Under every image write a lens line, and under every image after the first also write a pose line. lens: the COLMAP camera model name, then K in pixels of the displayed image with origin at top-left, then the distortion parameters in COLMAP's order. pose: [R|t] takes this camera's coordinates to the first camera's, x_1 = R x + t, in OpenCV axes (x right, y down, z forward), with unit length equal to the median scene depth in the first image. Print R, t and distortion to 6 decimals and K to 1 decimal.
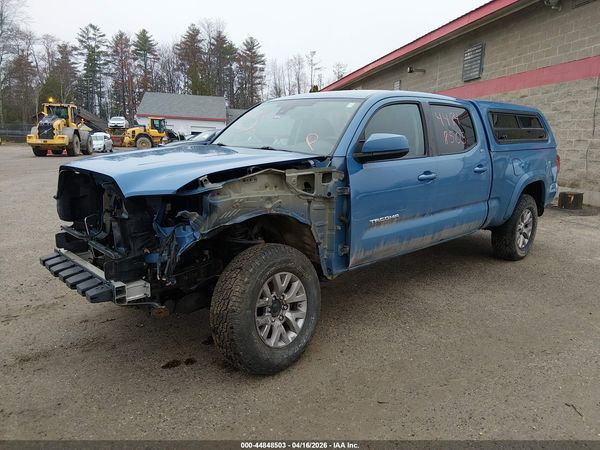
lens RADIAL K [[451.6, 0, 300.1], [0, 451.6, 222.9], [0, 0, 1]] dist [0.072405, -0.112534]
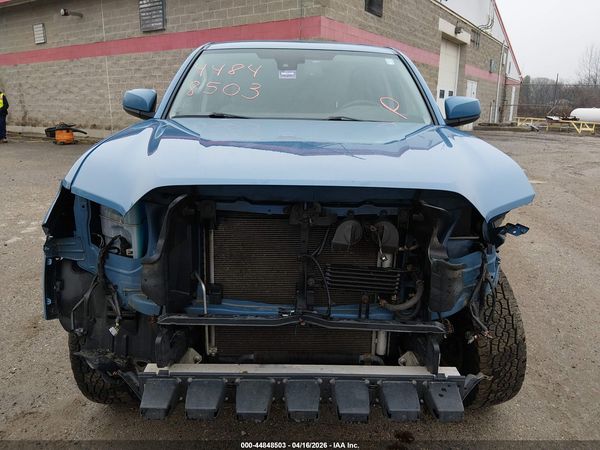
lens RADIAL K [[451.6, 0, 300.9], [0, 451.6, 222.1], [0, 0, 1]] dist [0.072405, -0.112534]
pose [[0.686495, -0.209057, 0.696434, -0.666077], [0.143449, 0.977893, 0.152145, -0.124833], [-0.712845, -0.004544, 0.701307, 0.545680]]
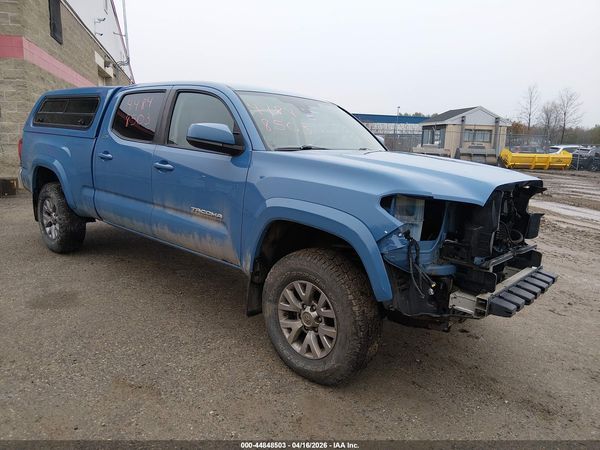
lens RADIAL K [[451.6, 0, 296.8], [0, 451.6, 220.1], [0, 0, 1]] dist [0.072405, -0.112534]
pose [[-0.065345, -0.205791, 0.976412, -1.152266], [0.153075, 0.964854, 0.213600, -0.260168], [-0.986052, 0.163422, -0.031547, 1.238316]]
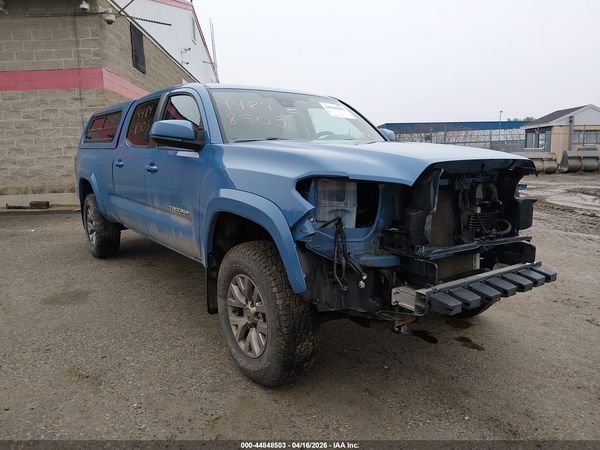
lens RADIAL K [[451.6, 0, 297.4], [0, 451.6, 221.0], [0, 0, 1]] dist [0.072405, -0.112534]
pose [[0.145014, -0.173445, 0.974109, -1.108861], [0.208301, 0.967802, 0.141313, -0.162131], [-0.967255, 0.182415, 0.176474, 0.986553]]
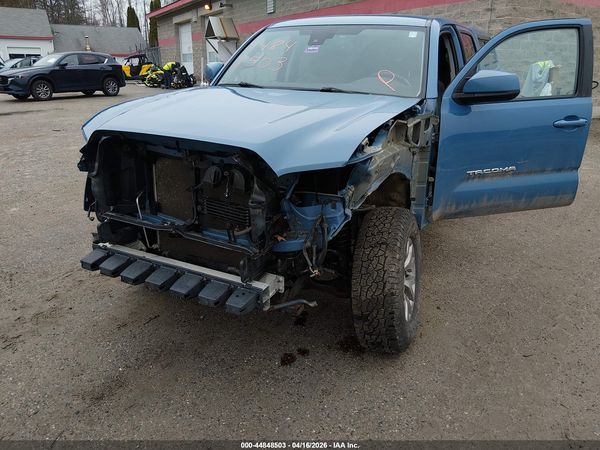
lens RADIAL K [[451.6, 0, 302.8], [0, 451.6, 227.0], [0, 0, 1]] dist [0.072405, -0.112534]
pose [[0.944206, -0.127597, 0.303635, -0.412991], [0.073547, 0.980311, 0.183251, -0.075674], [-0.321039, -0.150696, 0.935000, 0.199670]]
